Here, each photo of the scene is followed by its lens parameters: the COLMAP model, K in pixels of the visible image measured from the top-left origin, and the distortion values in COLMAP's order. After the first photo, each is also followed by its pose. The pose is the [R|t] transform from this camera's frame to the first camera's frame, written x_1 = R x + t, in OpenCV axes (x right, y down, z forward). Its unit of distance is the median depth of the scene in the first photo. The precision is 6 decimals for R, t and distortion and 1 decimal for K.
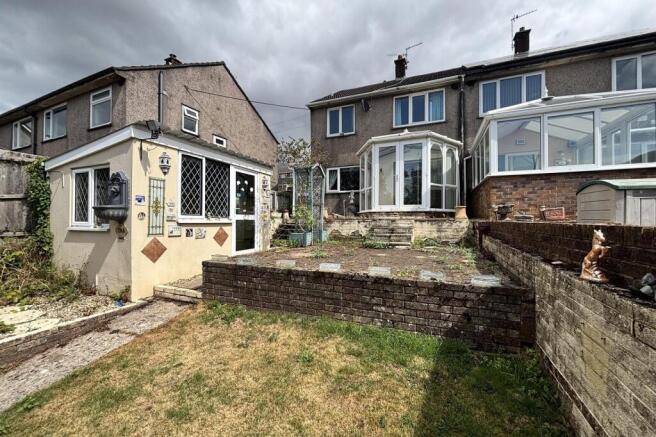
lens RADIAL K [[261.1, 0, 328.0], [0, 261.1, 218.5], [0, 0, 1]] dist [0.008491, -0.004960]
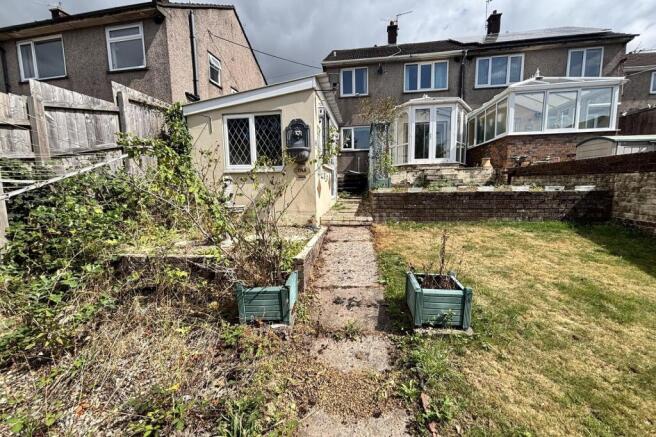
lens RADIAL K [[262.1, 0, 327.0], [0, 262.1, 216.1], [0, 0, 1]] dist [0.000488, 0.000187]
pose [[0.970040, -0.046026, 0.238546, -0.399861], [0.017376, 0.992519, 0.120843, 0.046397], [-0.242323, -0.113078, 0.963583, -0.082074]]
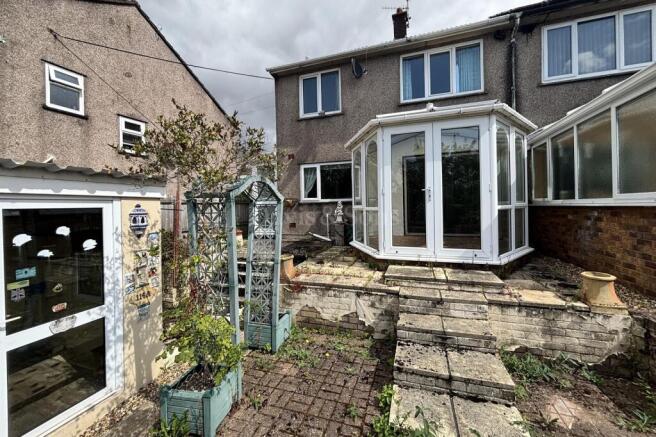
lens RADIAL K [[261.2, 0, 327.7], [0, 261.2, 207.8], [0, 0, 1]] dist [0.000386, -0.000026]
pose [[0.998303, -0.021439, 0.054149, 0.031054], [0.020679, 0.999680, 0.014545, -0.109440], [-0.054444, -0.013400, 0.998427, 0.390544]]
